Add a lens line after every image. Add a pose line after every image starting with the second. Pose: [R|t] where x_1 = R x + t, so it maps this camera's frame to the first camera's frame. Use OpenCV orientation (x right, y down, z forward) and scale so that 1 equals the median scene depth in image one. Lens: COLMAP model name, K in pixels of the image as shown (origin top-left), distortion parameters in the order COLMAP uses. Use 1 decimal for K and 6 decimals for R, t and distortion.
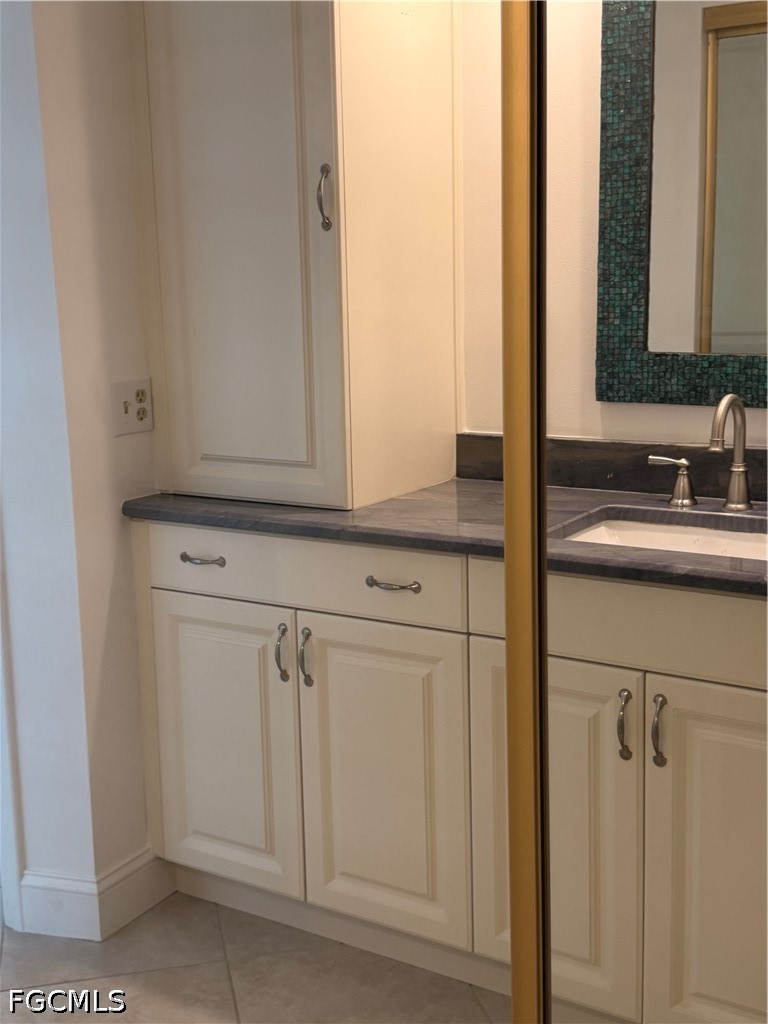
lens RADIAL K [[1246.8, 0, 404.9], [0, 1246.8, 511.6], [0, 0, 1]] dist [0.165354, -0.386349]
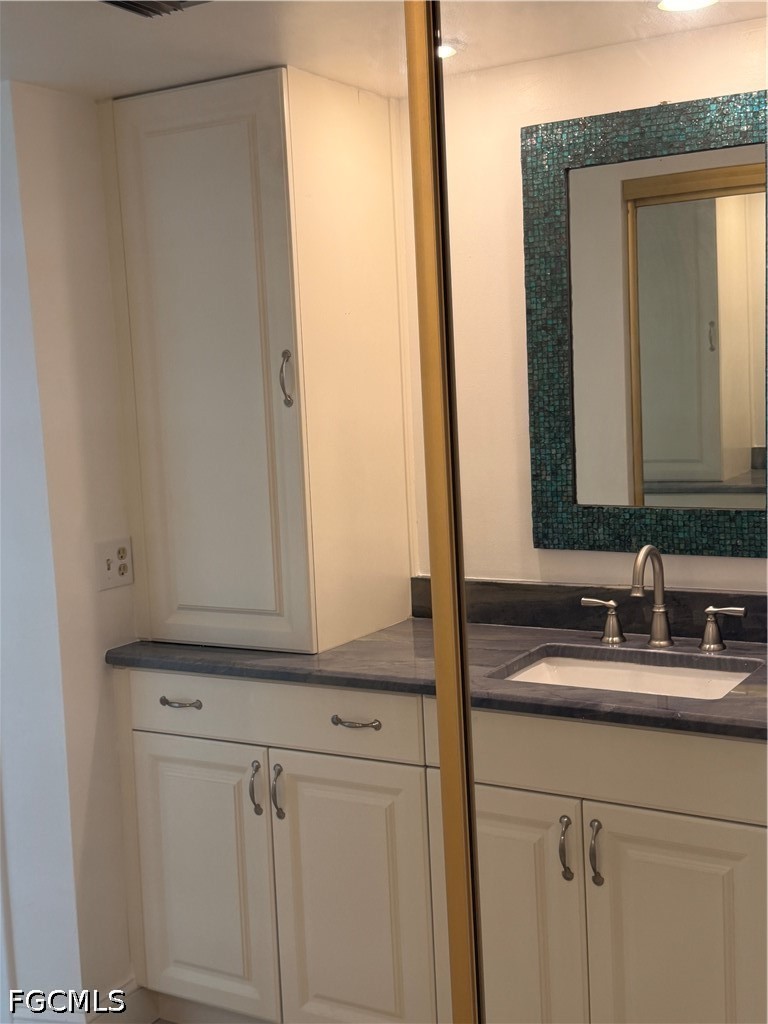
lens RADIAL K [[1246.8, 0, 404.9], [0, 1246.8, 511.6], [0, 0, 1]] dist [0.165354, -0.386349]
pose [[0.999171, -0.028639, 0.028929, 0.006761], [0.030936, 0.996121, -0.082378, -0.034106], [-0.026458, 0.083205, 0.996181, -0.115634]]
